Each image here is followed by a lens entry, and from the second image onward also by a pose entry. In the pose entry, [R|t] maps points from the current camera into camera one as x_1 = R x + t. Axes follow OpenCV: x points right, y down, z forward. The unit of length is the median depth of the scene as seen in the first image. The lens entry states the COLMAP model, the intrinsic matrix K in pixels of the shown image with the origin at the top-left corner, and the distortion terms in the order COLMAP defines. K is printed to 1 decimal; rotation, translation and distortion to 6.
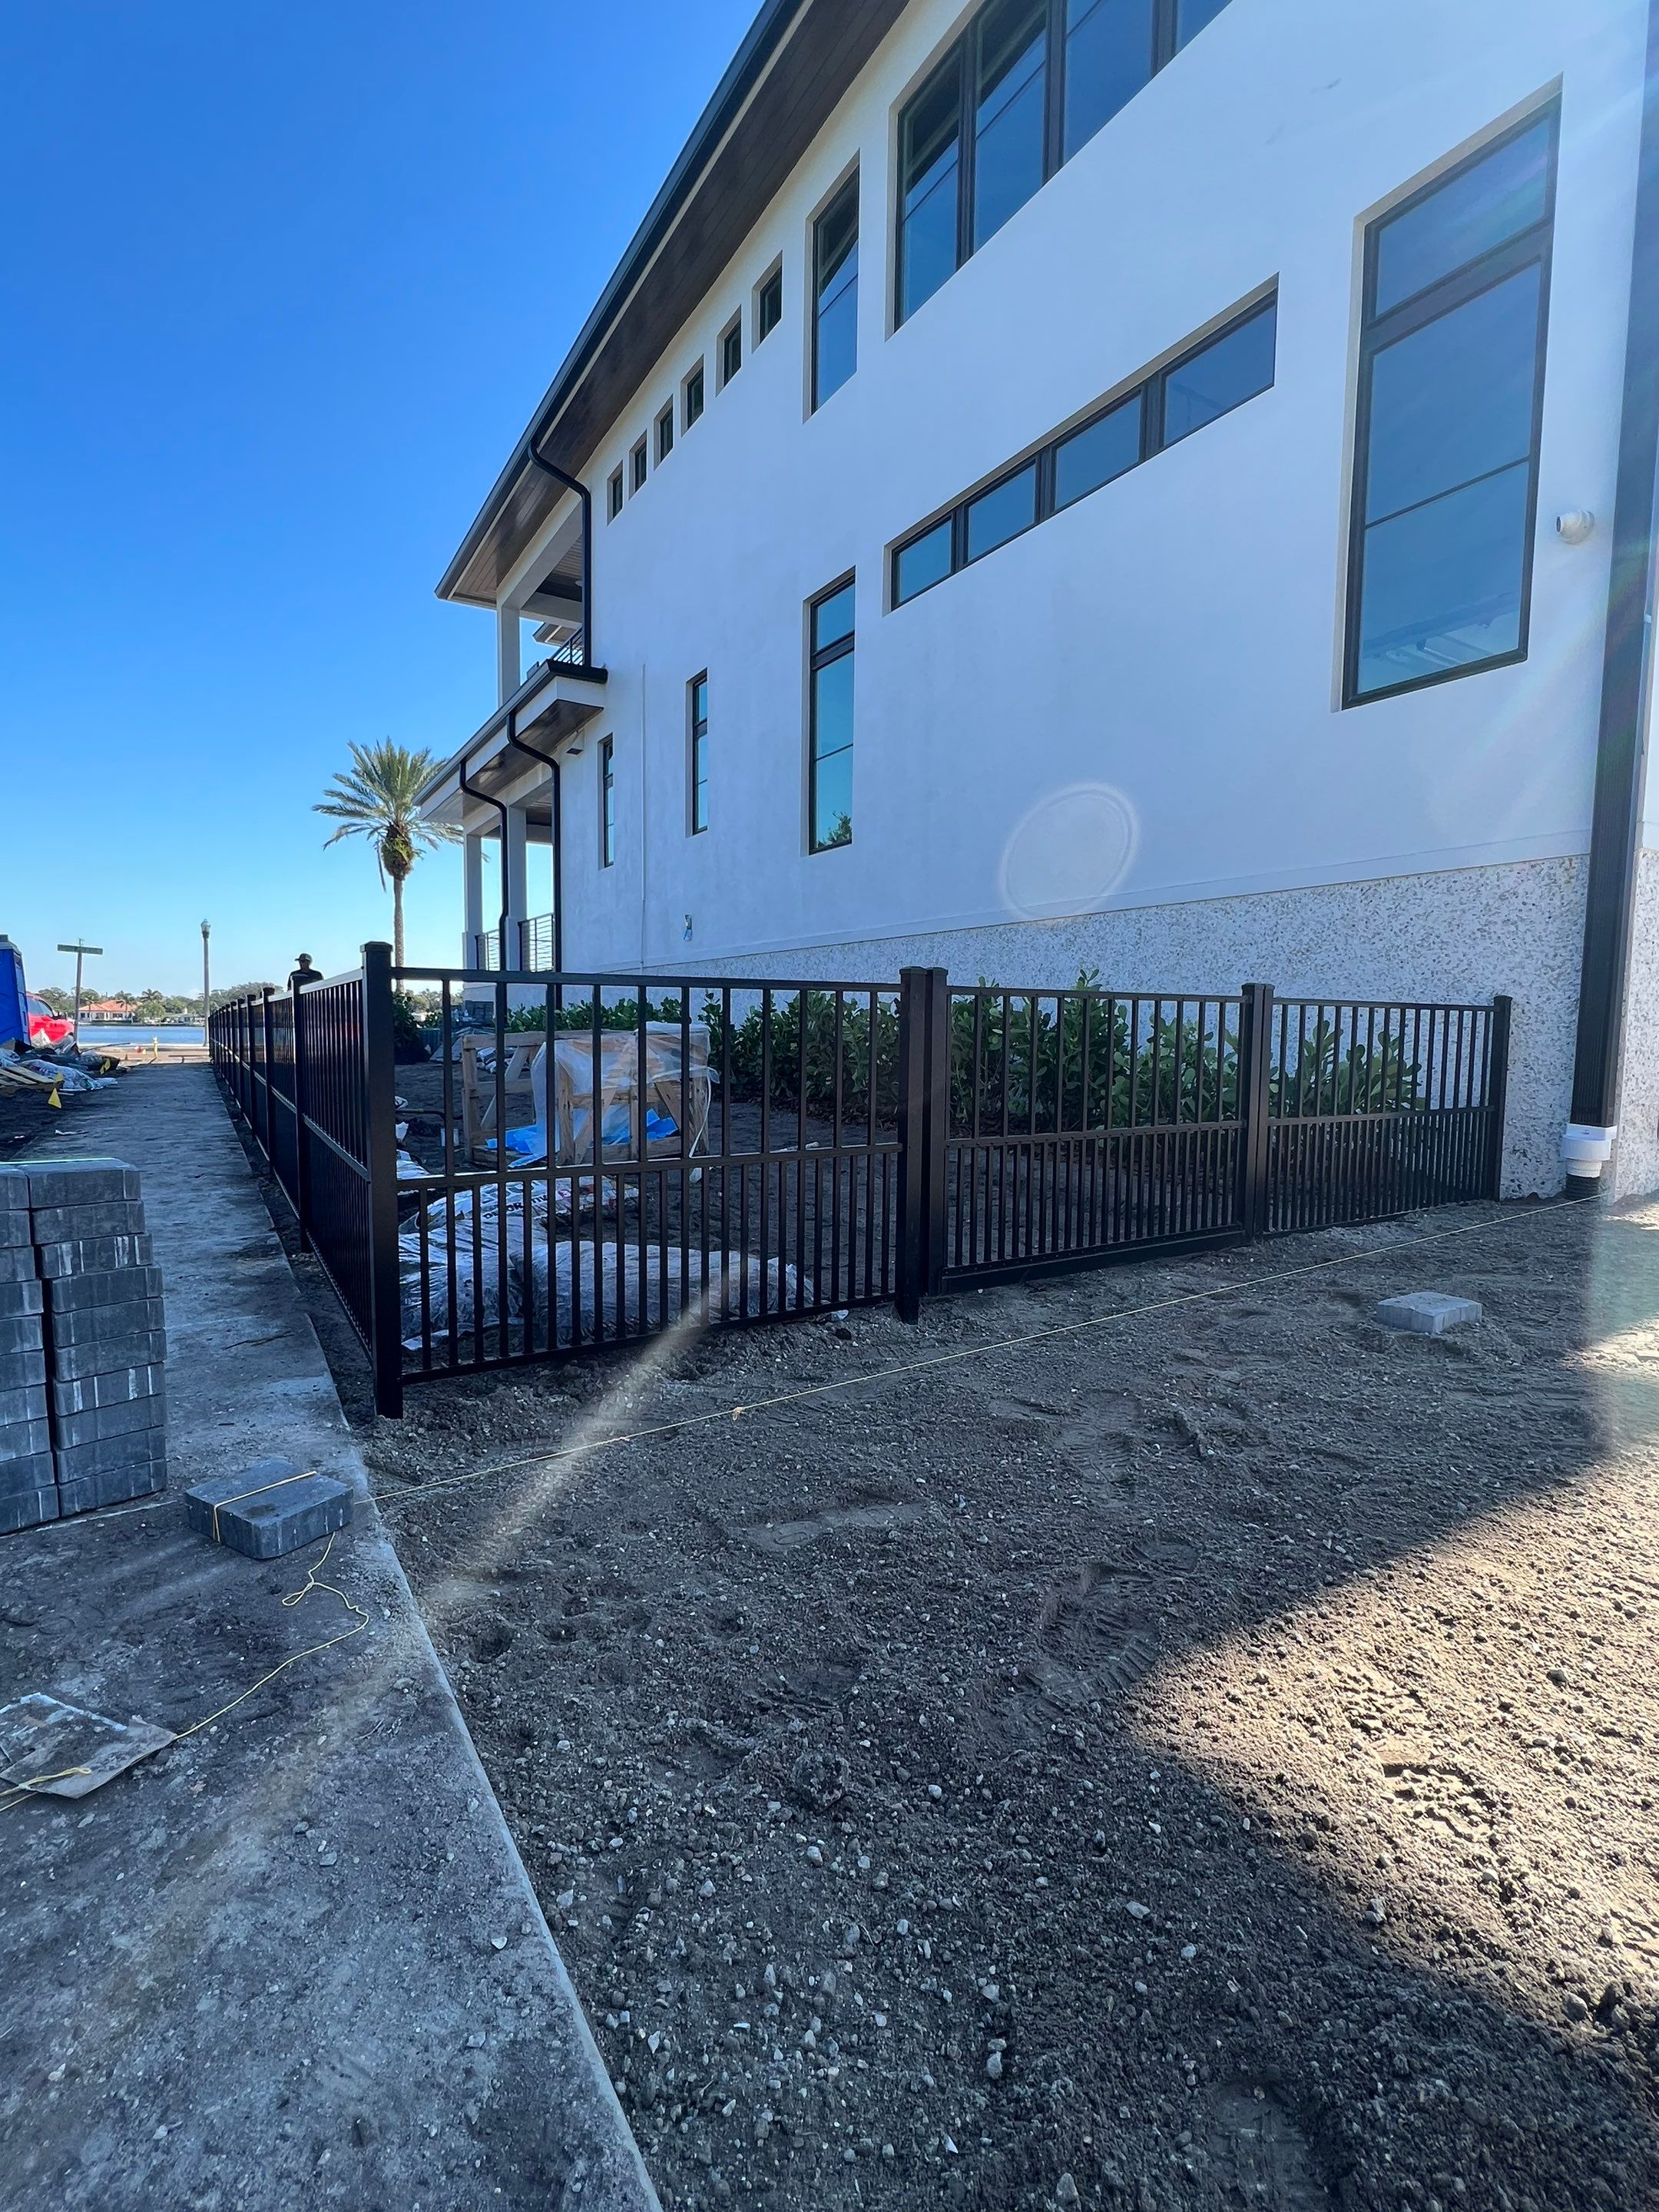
lens RADIAL K [[1029.7, 0, 827.8], [0, 1029.7, 1113.0], [0, 0, 1]] dist [-0.000571, -0.002109]
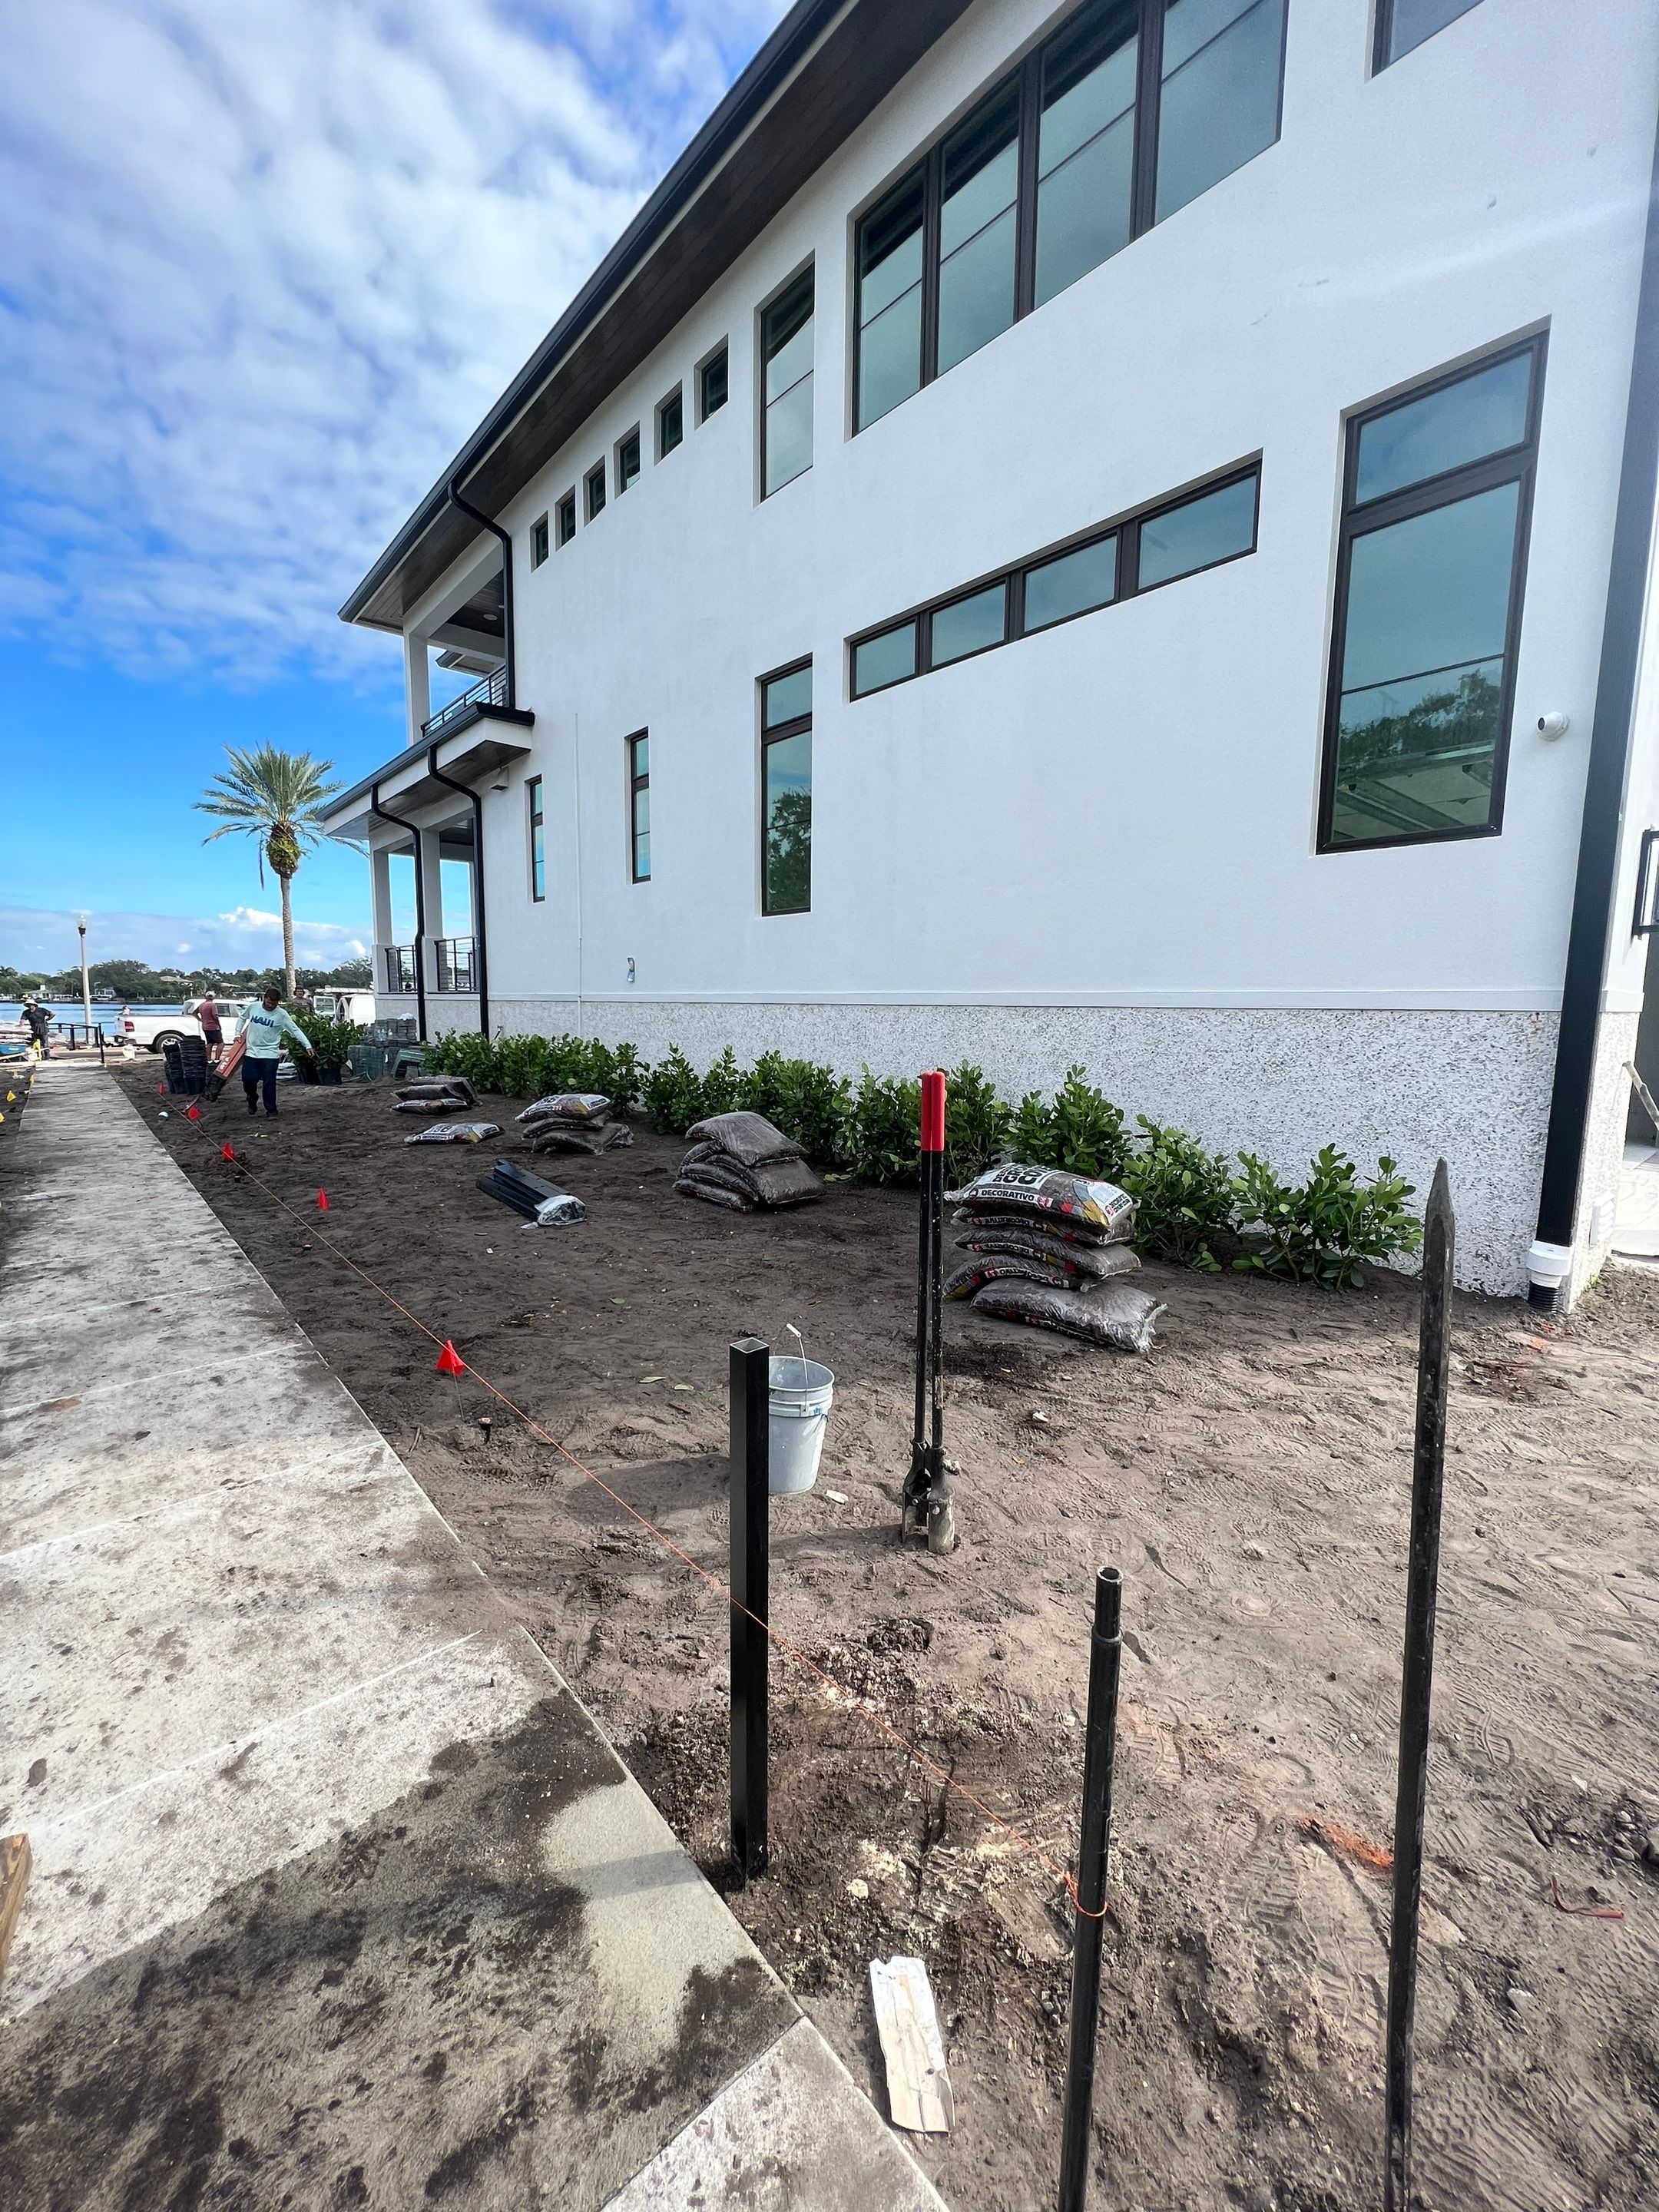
lens RADIAL K [[876.6, 0, 833.4], [0, 876.6, 1108.4], [0, 0, 1]] dist [0.000112, -0.001870]
pose [[0.984384, -0.018464, 0.175062, -0.126469], [0.011374, 0.999077, 0.041413, -0.099239], [-0.175665, -0.038775, 0.983686, 0.082278]]
